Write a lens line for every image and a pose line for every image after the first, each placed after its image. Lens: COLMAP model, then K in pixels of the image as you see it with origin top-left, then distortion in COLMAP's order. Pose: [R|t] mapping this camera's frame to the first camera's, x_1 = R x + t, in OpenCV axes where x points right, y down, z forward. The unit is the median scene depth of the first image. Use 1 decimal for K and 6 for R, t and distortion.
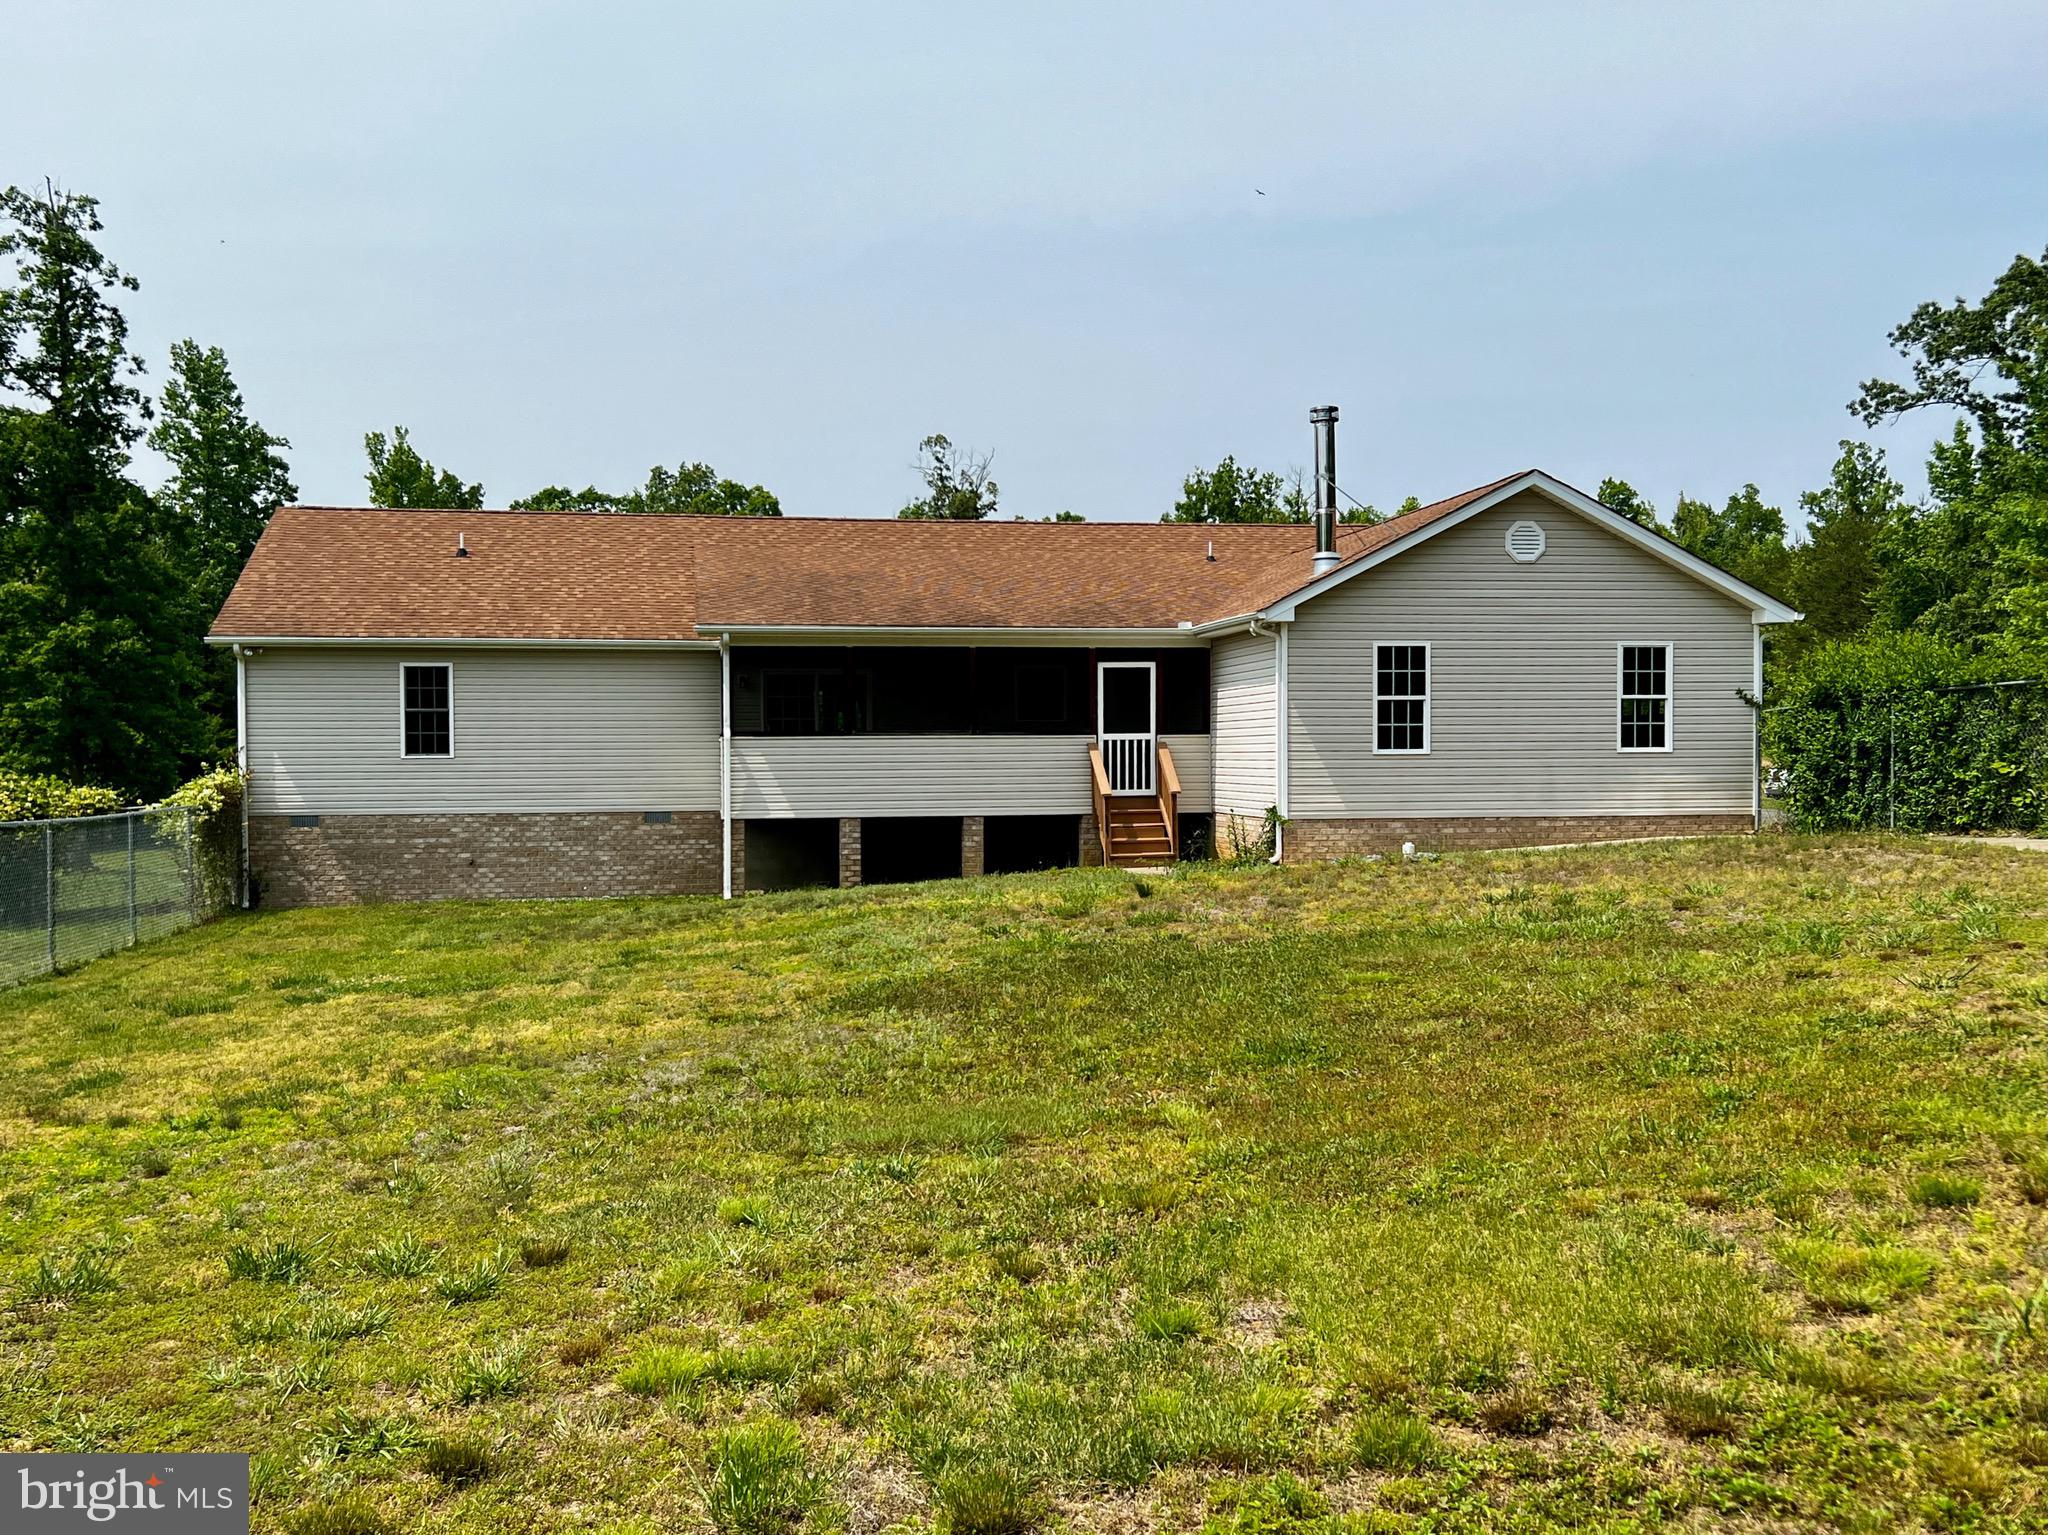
lens RADIAL K [[1833.0, 0, 1018.3], [0, 1833.0, 772.5], [0, 0, 1]] dist [0.059095, -0.067667]
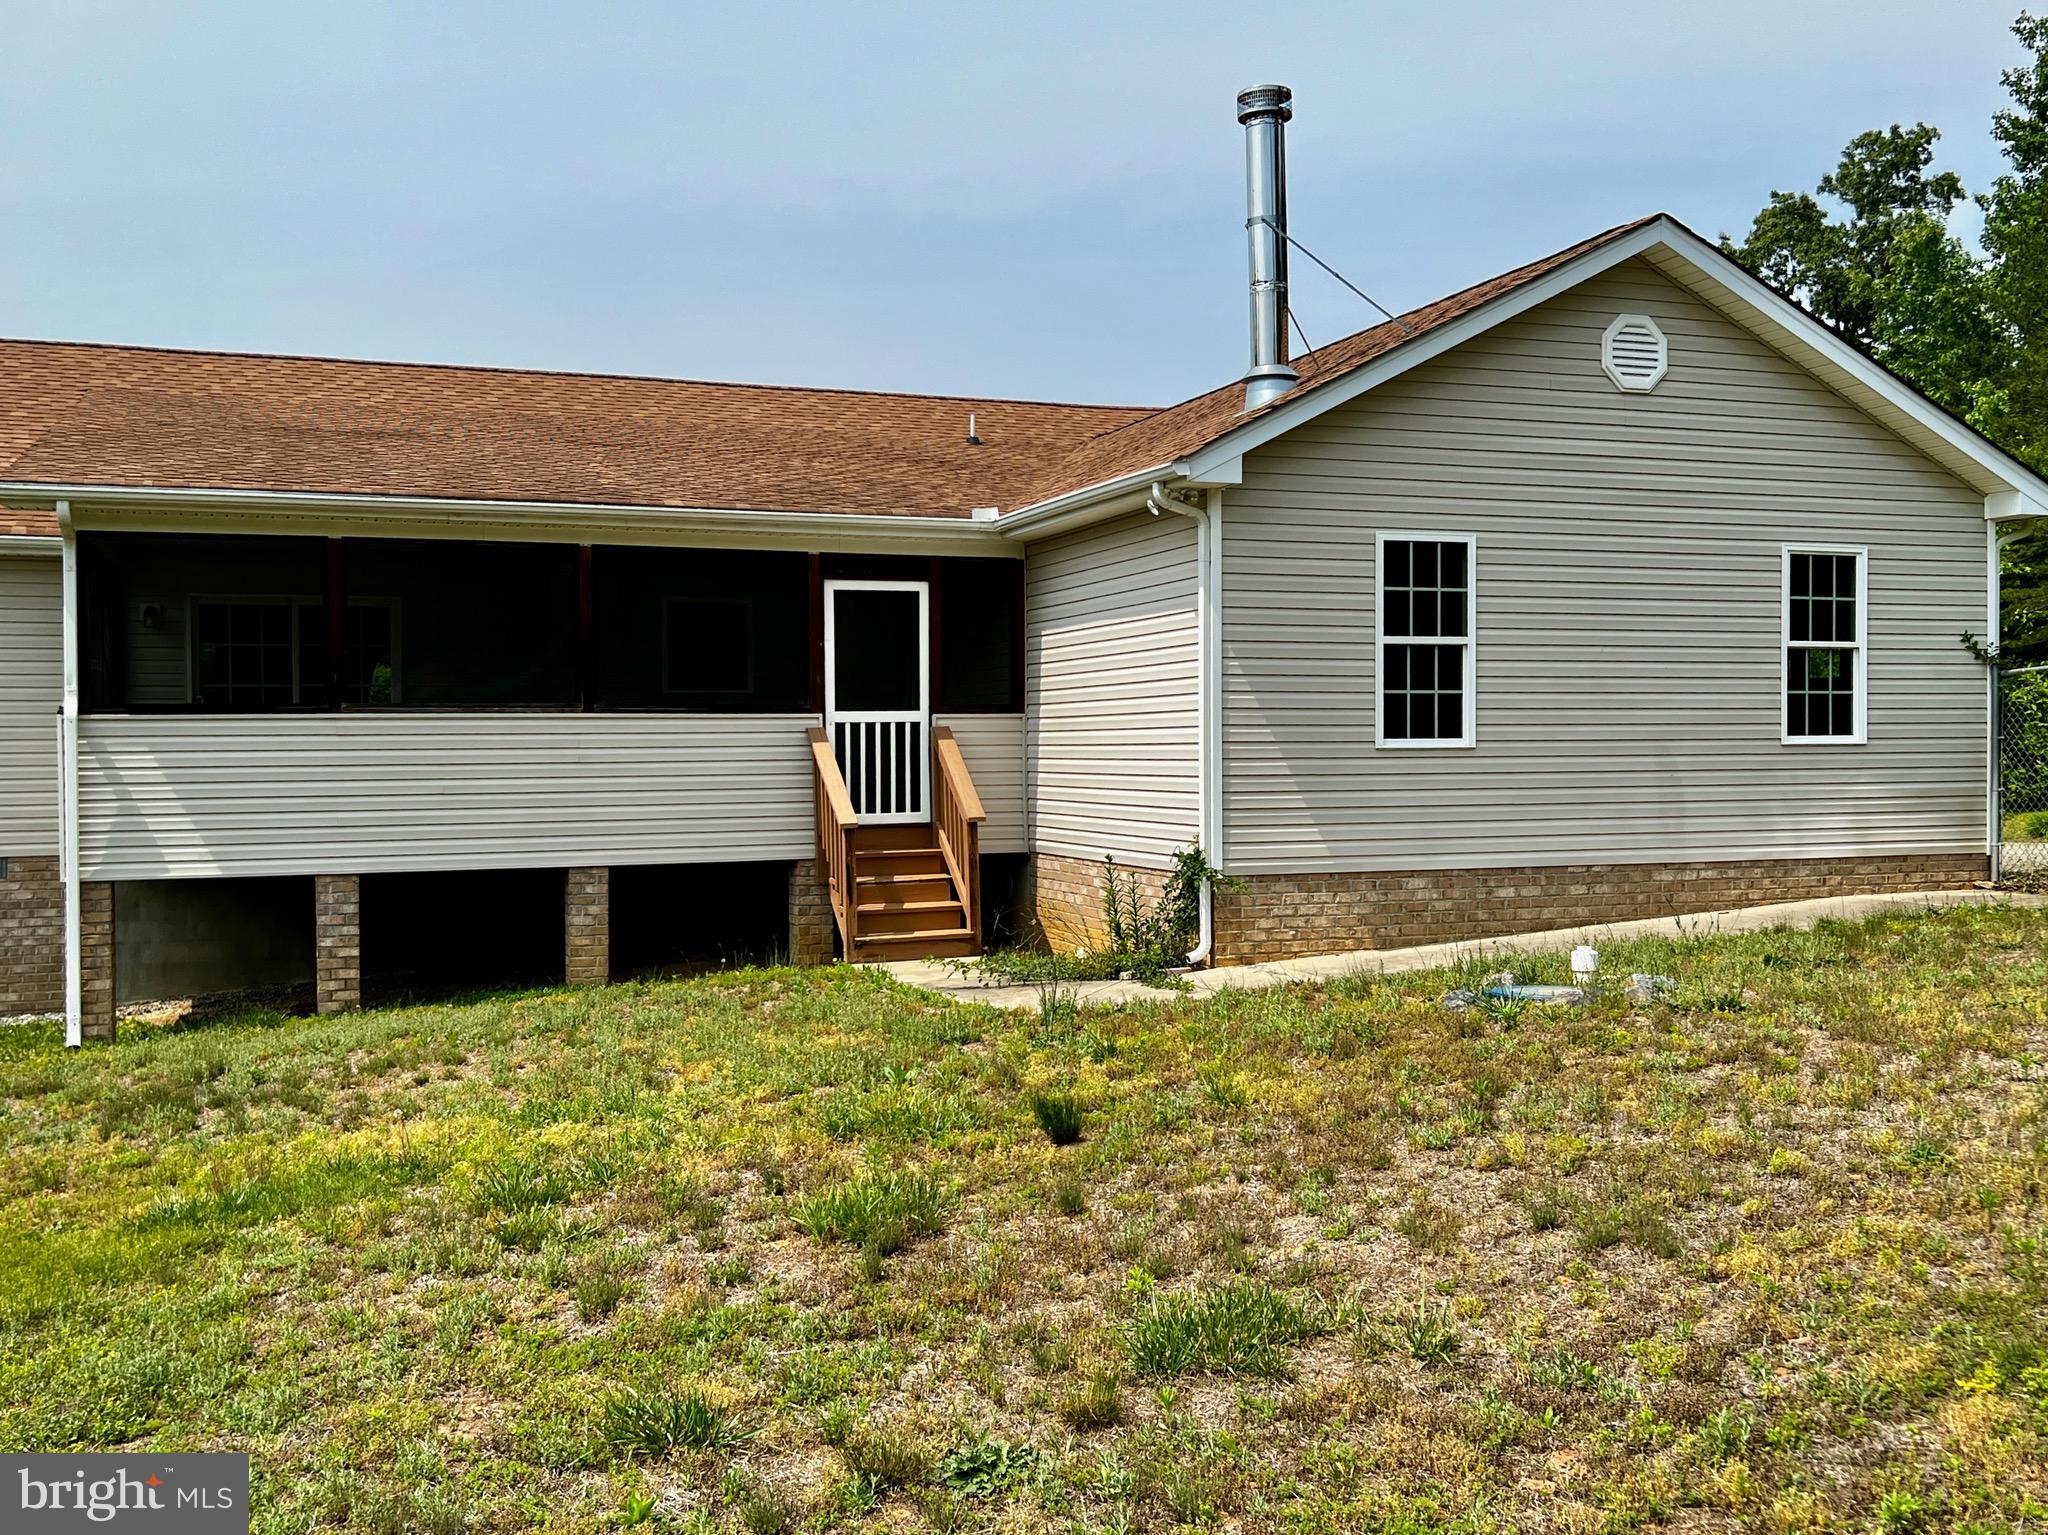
lens RADIAL K [[1833.0, 0, 1023.6], [0, 1833.0, 774.3], [0, 0, 1]] dist [0.059095, -0.067667]
pose [[0.979183, -0.004370, 0.202933, -0.009653], [0.003453, 0.999982, 0.004868, -0.005114], [-0.202951, -0.004066, 0.979180, 0.478000]]
